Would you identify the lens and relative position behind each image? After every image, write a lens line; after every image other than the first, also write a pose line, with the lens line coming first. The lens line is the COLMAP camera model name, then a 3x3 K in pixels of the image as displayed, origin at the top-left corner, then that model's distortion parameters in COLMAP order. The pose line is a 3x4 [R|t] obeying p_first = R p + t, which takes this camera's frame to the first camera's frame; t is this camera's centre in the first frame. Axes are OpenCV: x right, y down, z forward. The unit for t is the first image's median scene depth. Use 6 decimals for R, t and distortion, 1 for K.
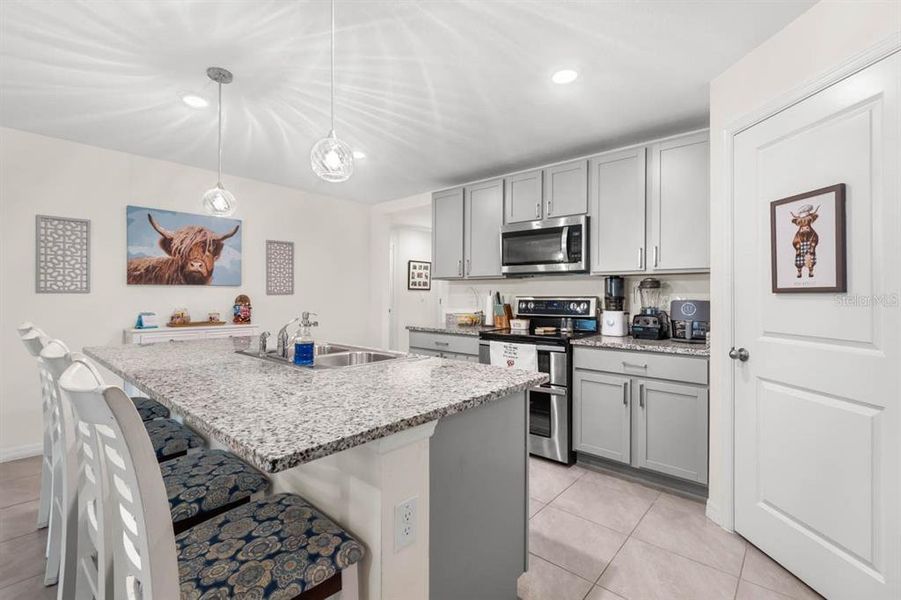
lens RADIAL K [[405.5, 0, 445.5], [0, 405.5, 291.9], [0, 0, 1]] dist [0.008254, -0.004365]
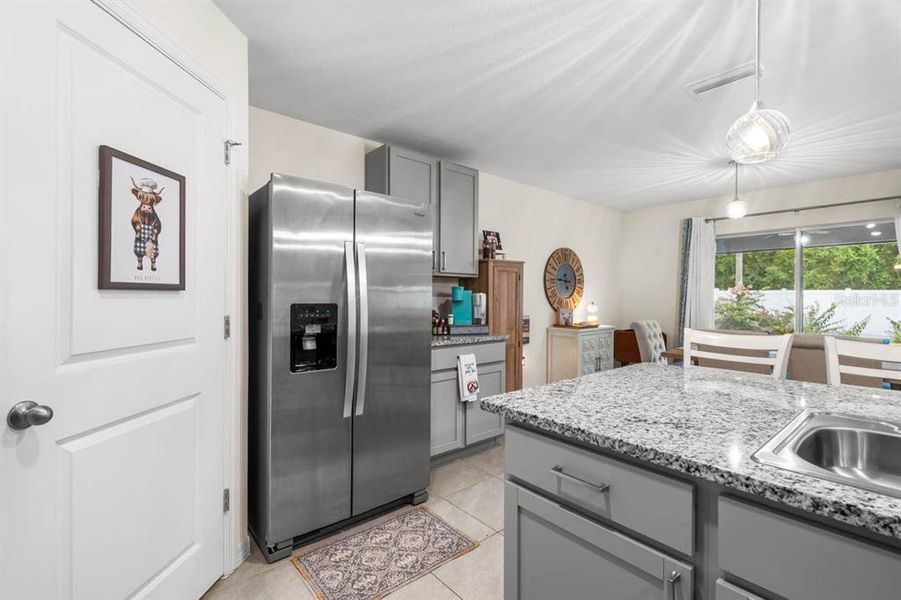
lens RADIAL K [[405.5, 0, 447.9], [0, 405.5, 299.1], [0, 0, 1]] dist [0.008254, -0.004365]
pose [[-0.988589, -0.014934, 0.149897, 0.179374], [-0.014596, 0.999888, 0.003355, 0.008616], [-0.149930, 0.001129, -0.988696, 1.594268]]
